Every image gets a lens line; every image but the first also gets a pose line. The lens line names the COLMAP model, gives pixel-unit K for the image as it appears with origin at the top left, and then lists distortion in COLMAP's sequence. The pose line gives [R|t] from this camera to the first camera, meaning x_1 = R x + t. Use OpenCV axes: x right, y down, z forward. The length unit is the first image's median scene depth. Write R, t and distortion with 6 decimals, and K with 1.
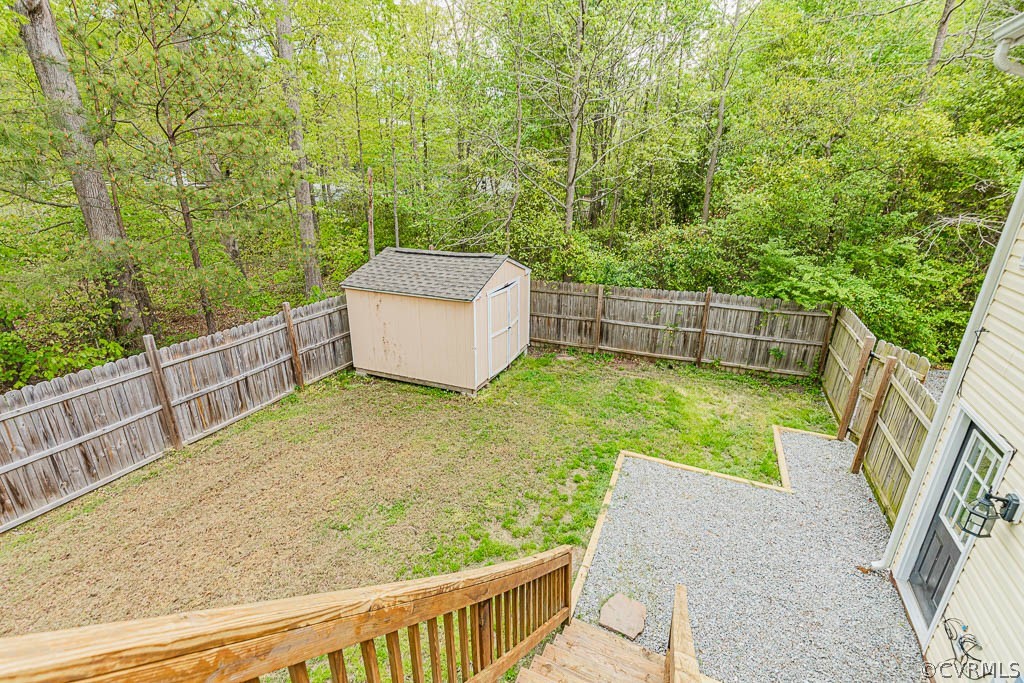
lens RADIAL K [[457.8, 0, 509.0], [0, 457.8, 342.5], [0, 0, 1]] dist [0.004069, 0.000280]
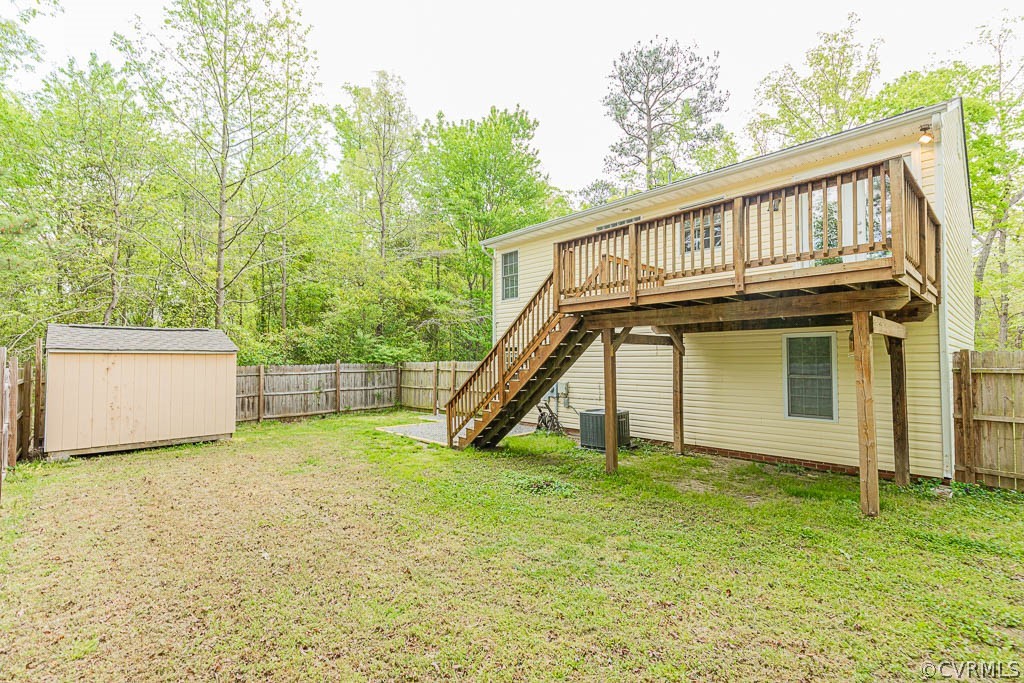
lens RADIAL K [[457.8, 0, 511.2], [0, 457.8, 343.9], [0, 0, 1]] dist [0.004069, 0.000280]
pose [[0.373758, 0.031963, 0.926975, -0.774025], [0.318611, 0.934168, -0.160676, 0.262644], [-0.871087, 0.355398, 0.338969, -0.066453]]
